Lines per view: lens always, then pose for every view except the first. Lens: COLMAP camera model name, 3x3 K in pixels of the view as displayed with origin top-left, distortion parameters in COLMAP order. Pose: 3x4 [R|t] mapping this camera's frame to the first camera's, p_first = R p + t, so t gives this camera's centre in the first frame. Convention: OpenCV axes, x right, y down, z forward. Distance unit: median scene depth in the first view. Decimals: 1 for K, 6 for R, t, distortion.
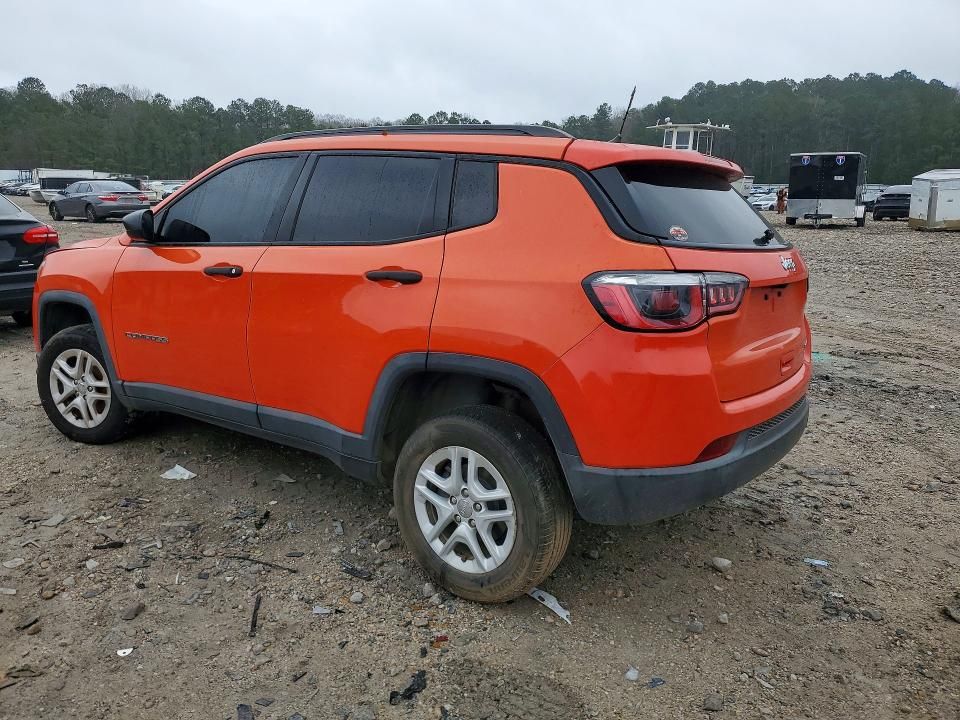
lens RADIAL K [[769.7, 0, 480.1], [0, 769.7, 359.2], [0, 0, 1]] dist [0.038704, -0.000491]
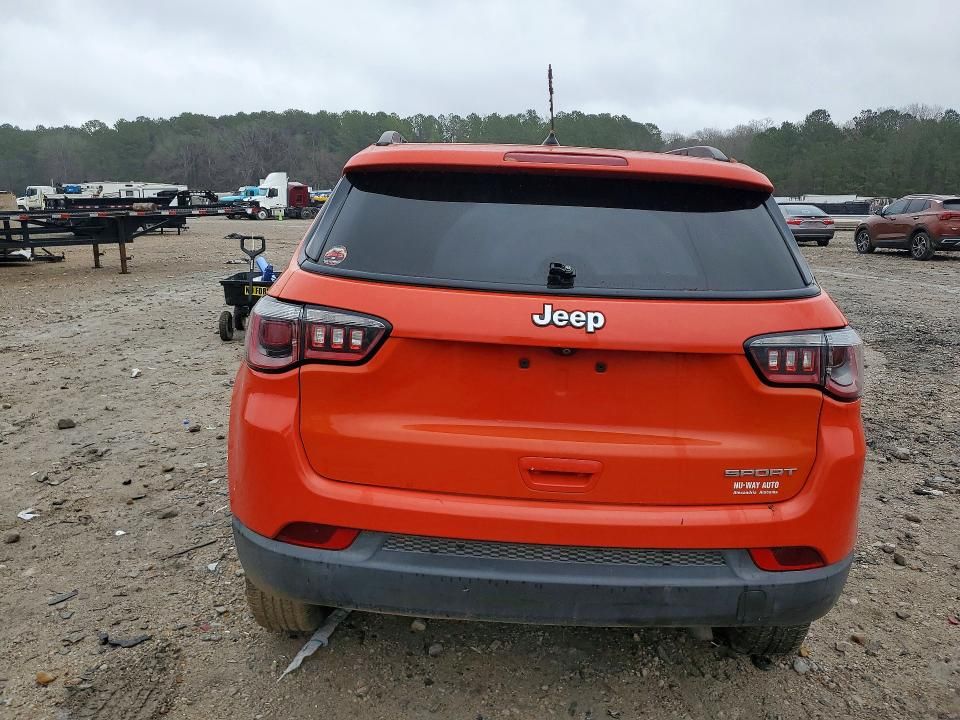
lens RADIAL K [[769.7, 0, 480.0], [0, 769.7, 360.8], [0, 0, 1]] dist [0.038704, -0.000491]
pose [[0.518997, 0.166068, -0.838489, 0.125944], [-0.191394, 0.978616, 0.075354, -0.018008], [0.833072, 0.121373, 0.539684, 0.087475]]
